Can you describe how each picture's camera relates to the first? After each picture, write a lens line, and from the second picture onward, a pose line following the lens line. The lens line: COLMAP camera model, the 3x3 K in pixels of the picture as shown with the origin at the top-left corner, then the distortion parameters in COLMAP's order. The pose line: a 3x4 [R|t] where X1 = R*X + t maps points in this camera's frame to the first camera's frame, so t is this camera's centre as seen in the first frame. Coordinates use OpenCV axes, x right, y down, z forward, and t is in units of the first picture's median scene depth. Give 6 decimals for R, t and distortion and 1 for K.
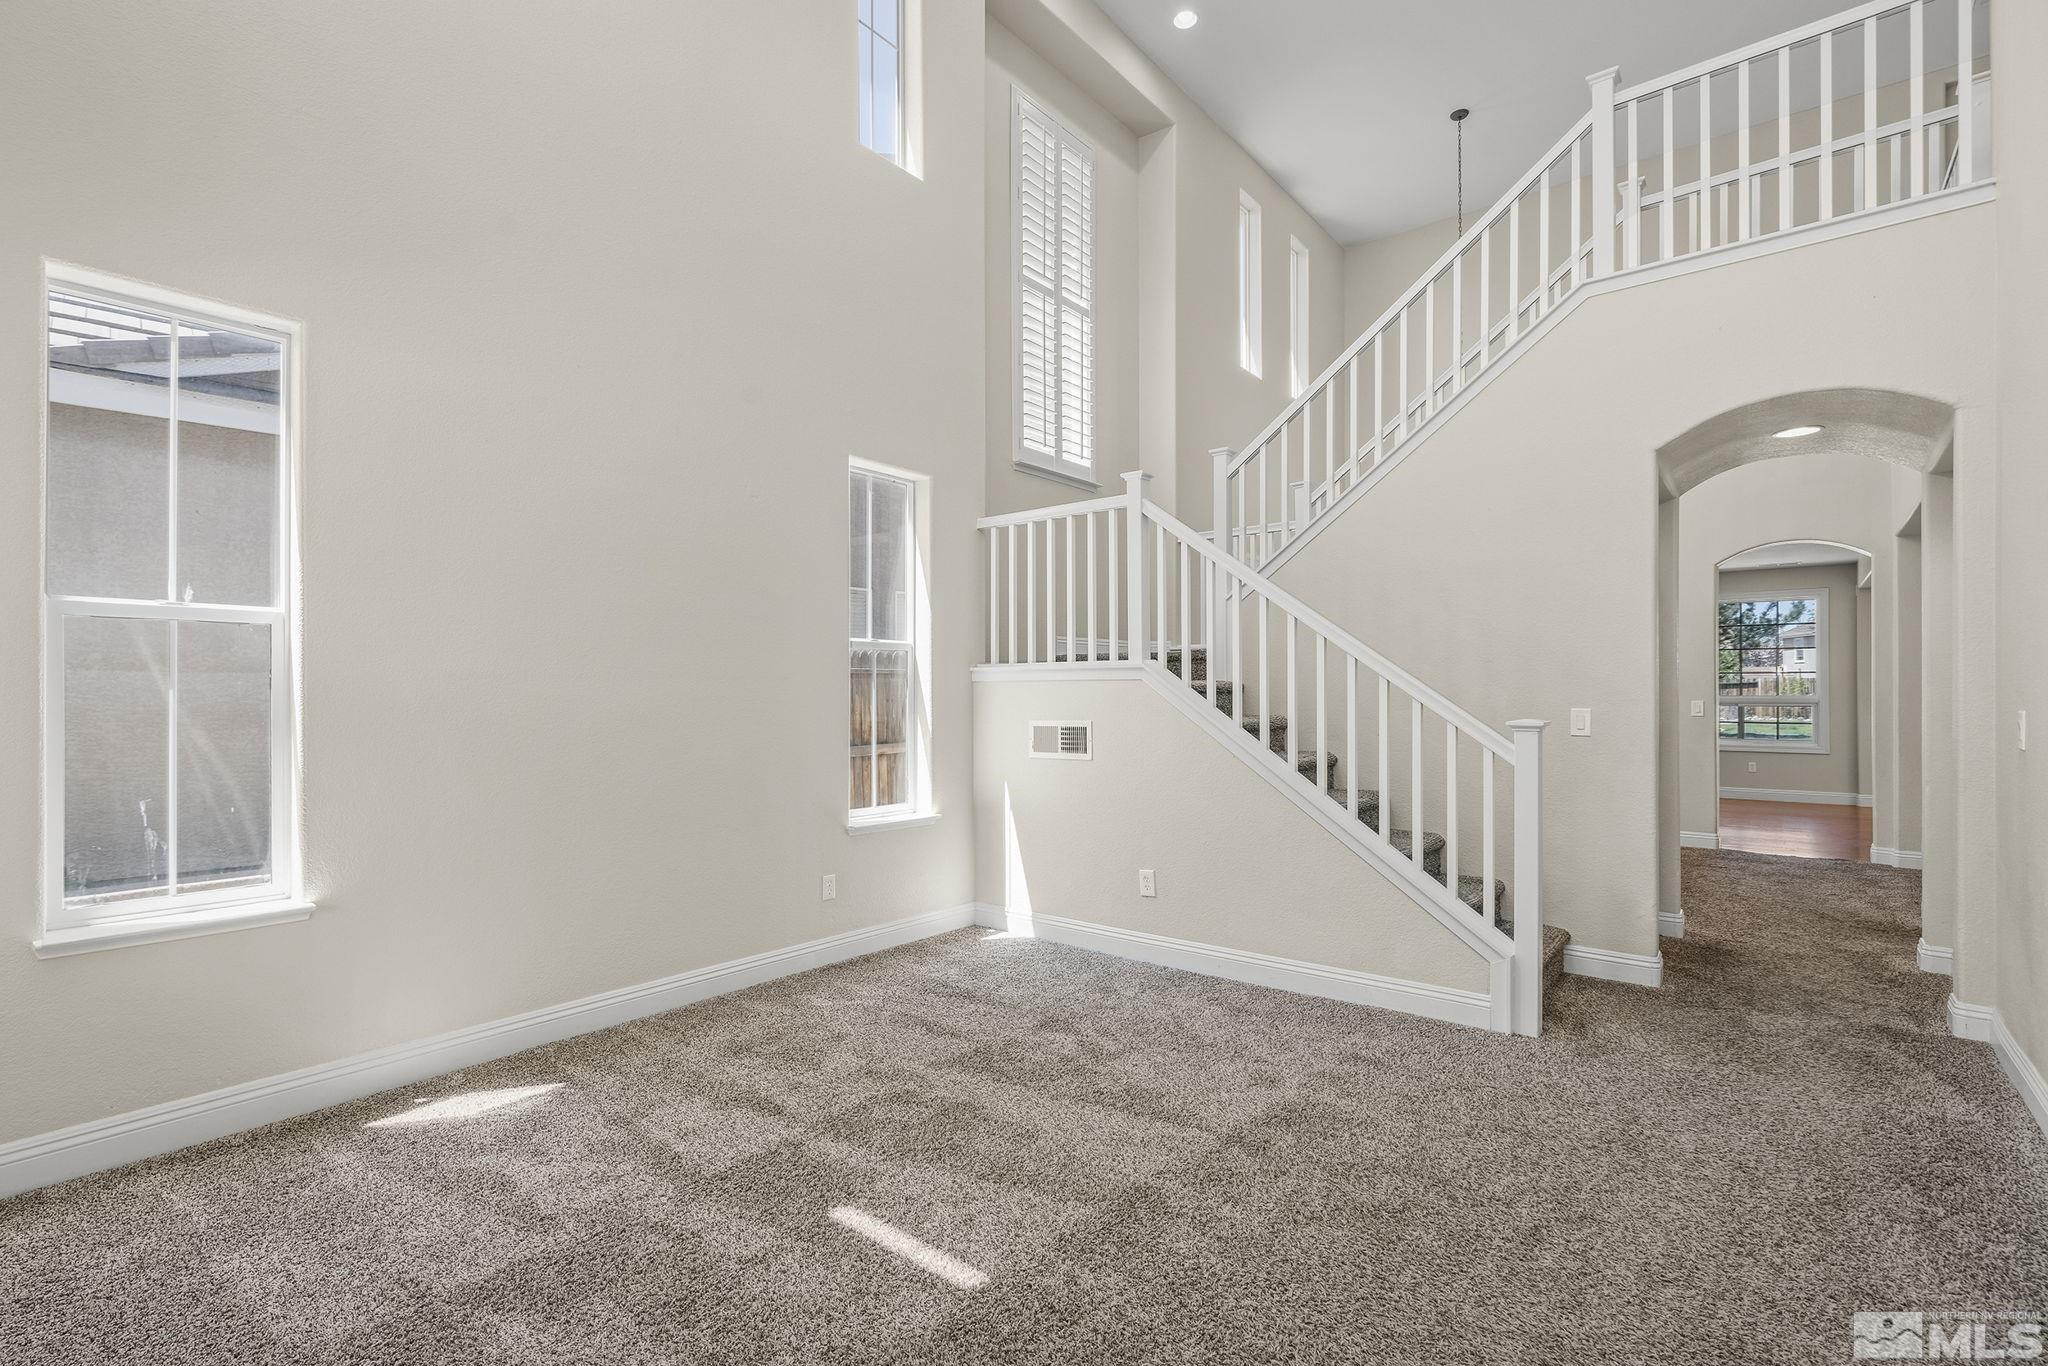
lens RADIAL K [[960.9, 0, 1003.9], [0, 960.9, 690.0], [0, 0, 1]] dist [-0.001065, -0.000148]
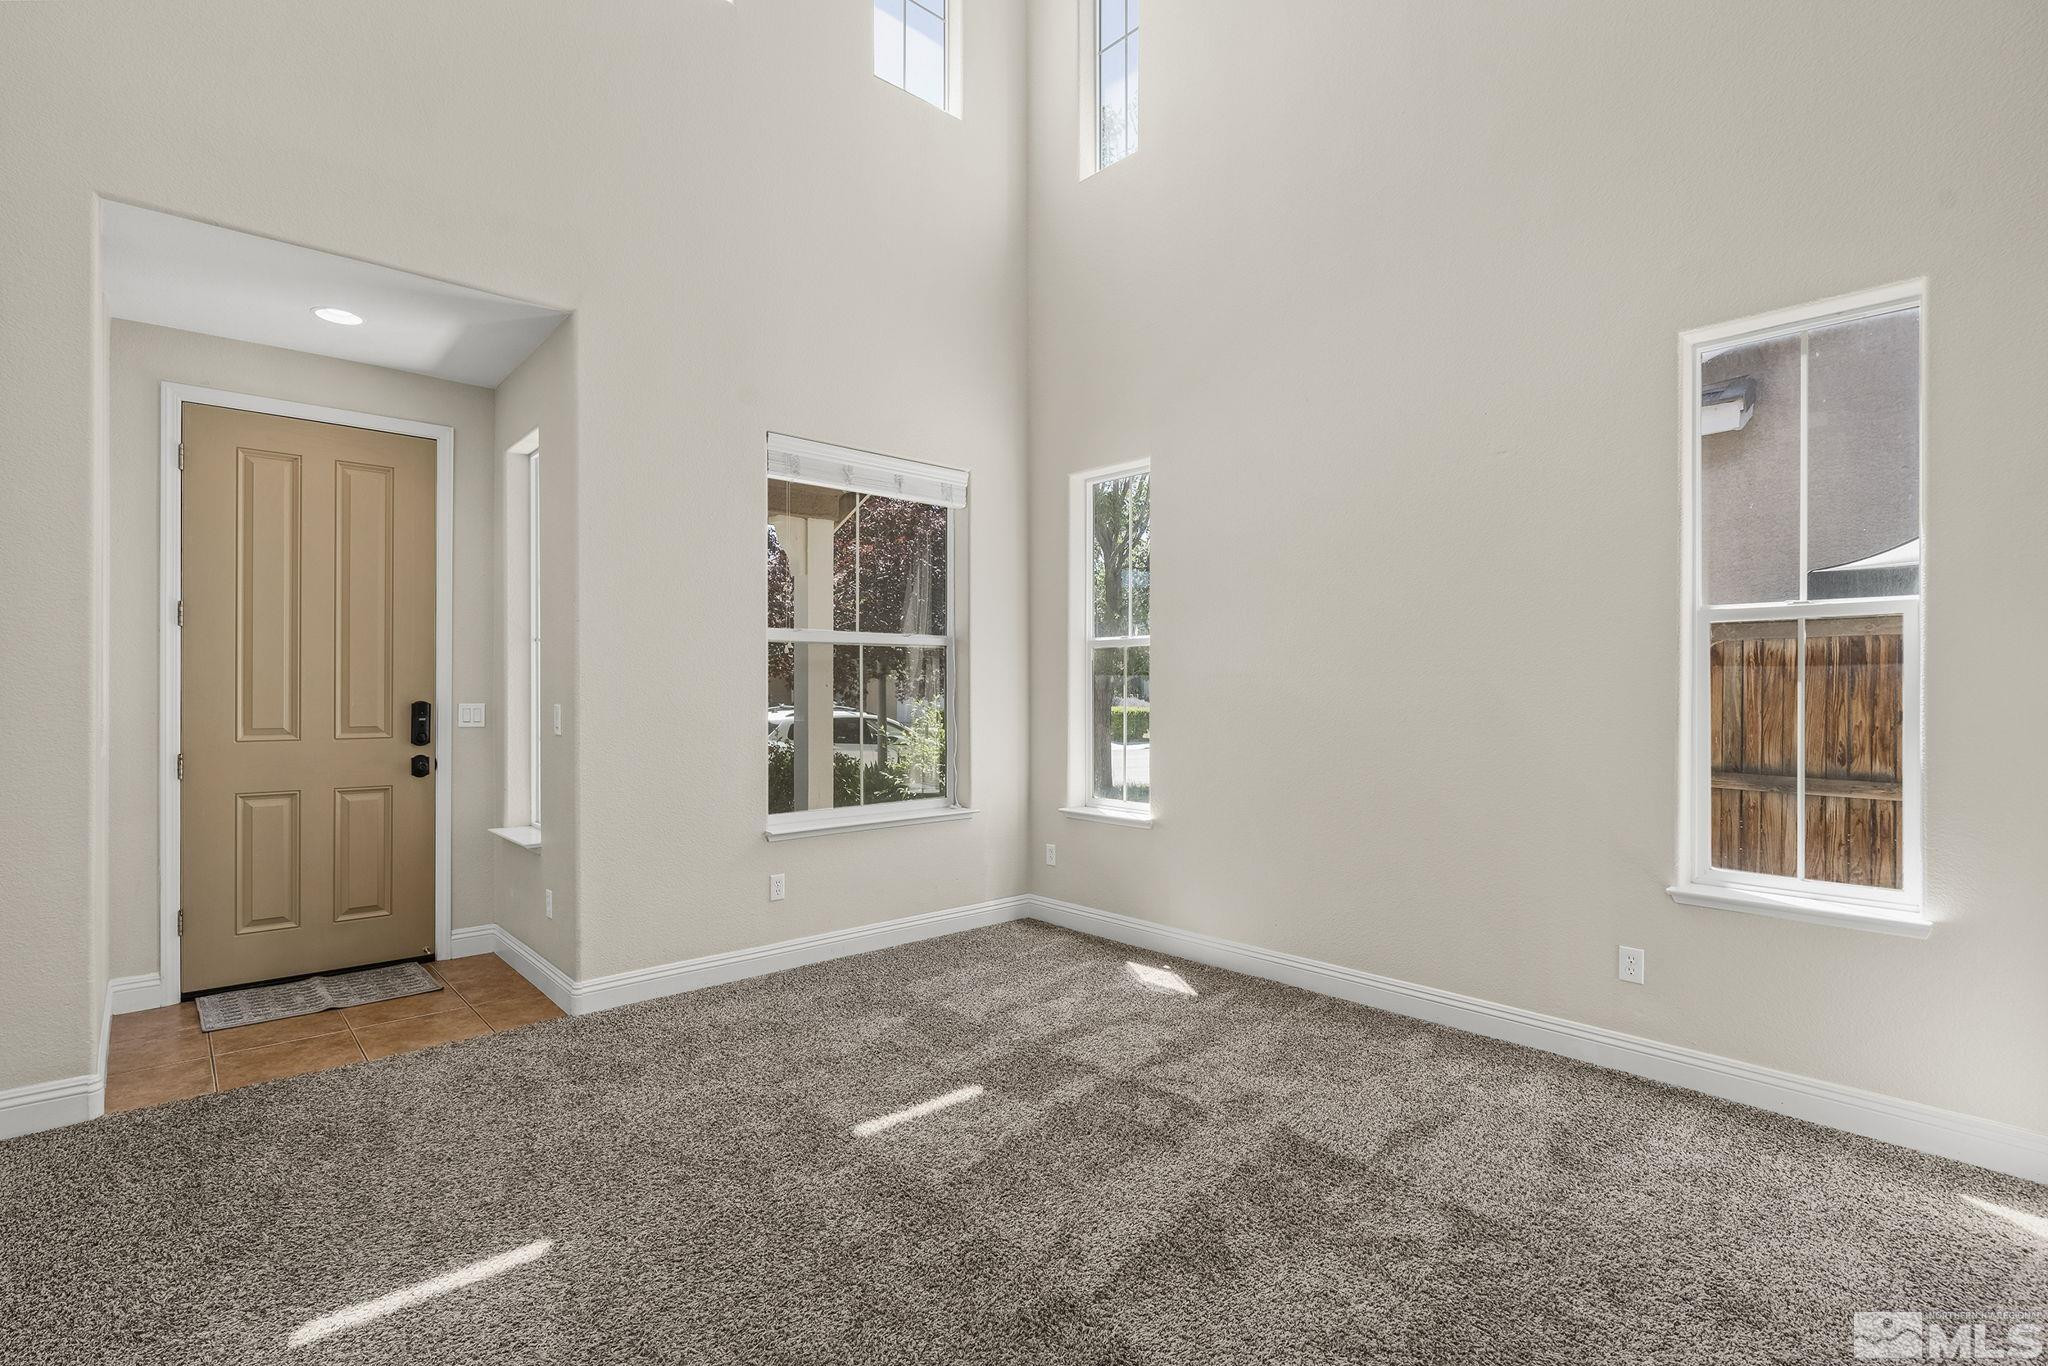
lens RADIAL K [[960.9, 0, 1005.1], [0, 960.9, 690.1], [0, 0, 1]] dist [-0.001065, -0.000148]
pose [[-0.159873, 0.000443, -0.987138, 0.859765], [0.006344, 0.999980, -0.000579, 0.000544], [0.987117, -0.006355, -0.159872, 0.958101]]
